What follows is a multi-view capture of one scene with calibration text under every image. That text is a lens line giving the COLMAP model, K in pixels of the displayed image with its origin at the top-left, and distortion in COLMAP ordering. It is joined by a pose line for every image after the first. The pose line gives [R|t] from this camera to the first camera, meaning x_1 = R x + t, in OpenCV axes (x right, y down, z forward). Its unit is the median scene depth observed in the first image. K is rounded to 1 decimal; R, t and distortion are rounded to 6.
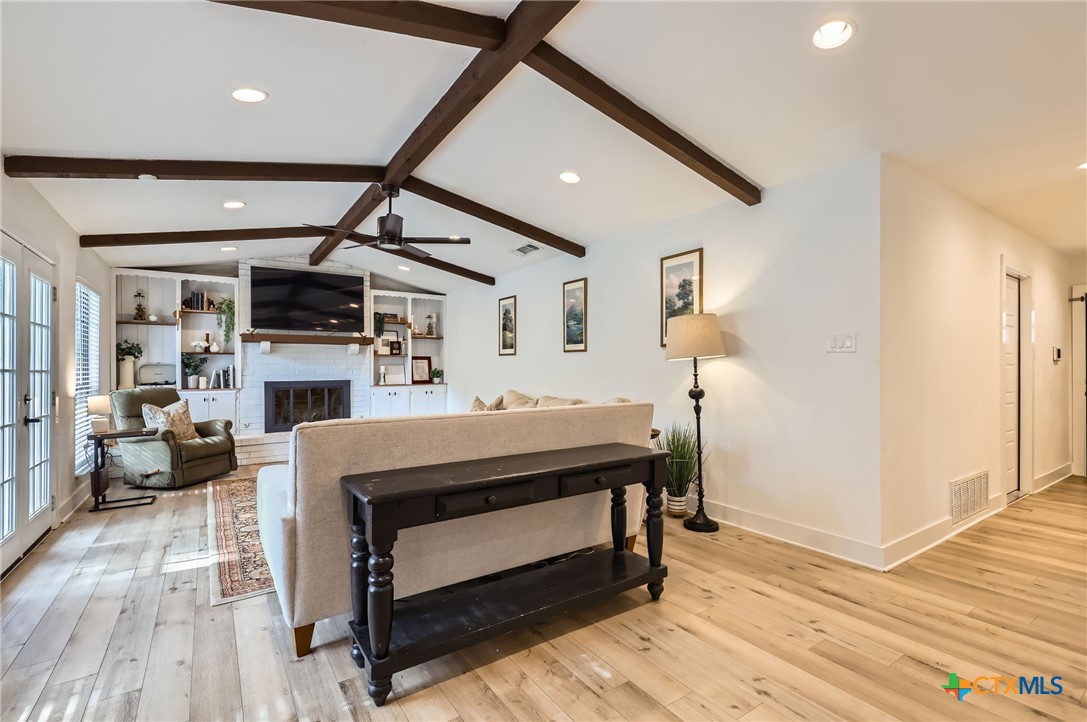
lens RADIAL K [[500.6, 0, 542.6], [0, 500.6, 364.4], [0, 0, 1]] dist [-0.002973, -0.000562]
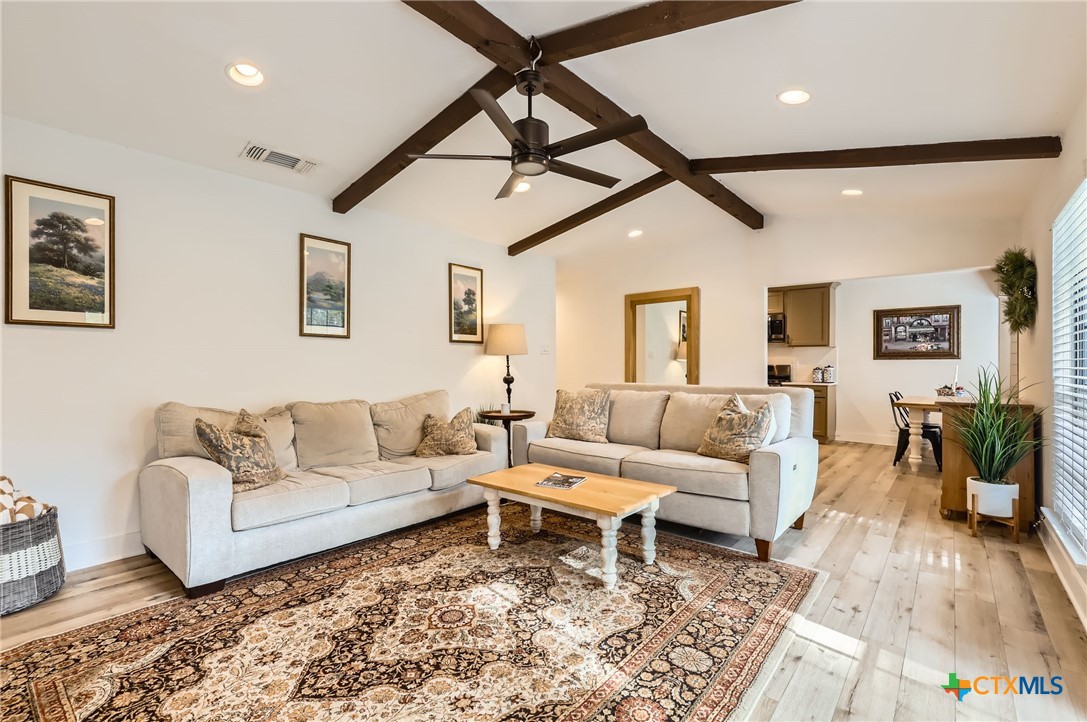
lens RADIAL K [[500.6, 0, 542.2], [0, 500.6, 366.4], [0, 0, 1]] dist [-0.002973, -0.000562]
pose [[-0.289771, 0.003447, 0.957090, -1.012598], [-0.006436, 0.999964, -0.005550, 0.027503], [-0.957074, -0.007769, -0.289738, 1.273594]]
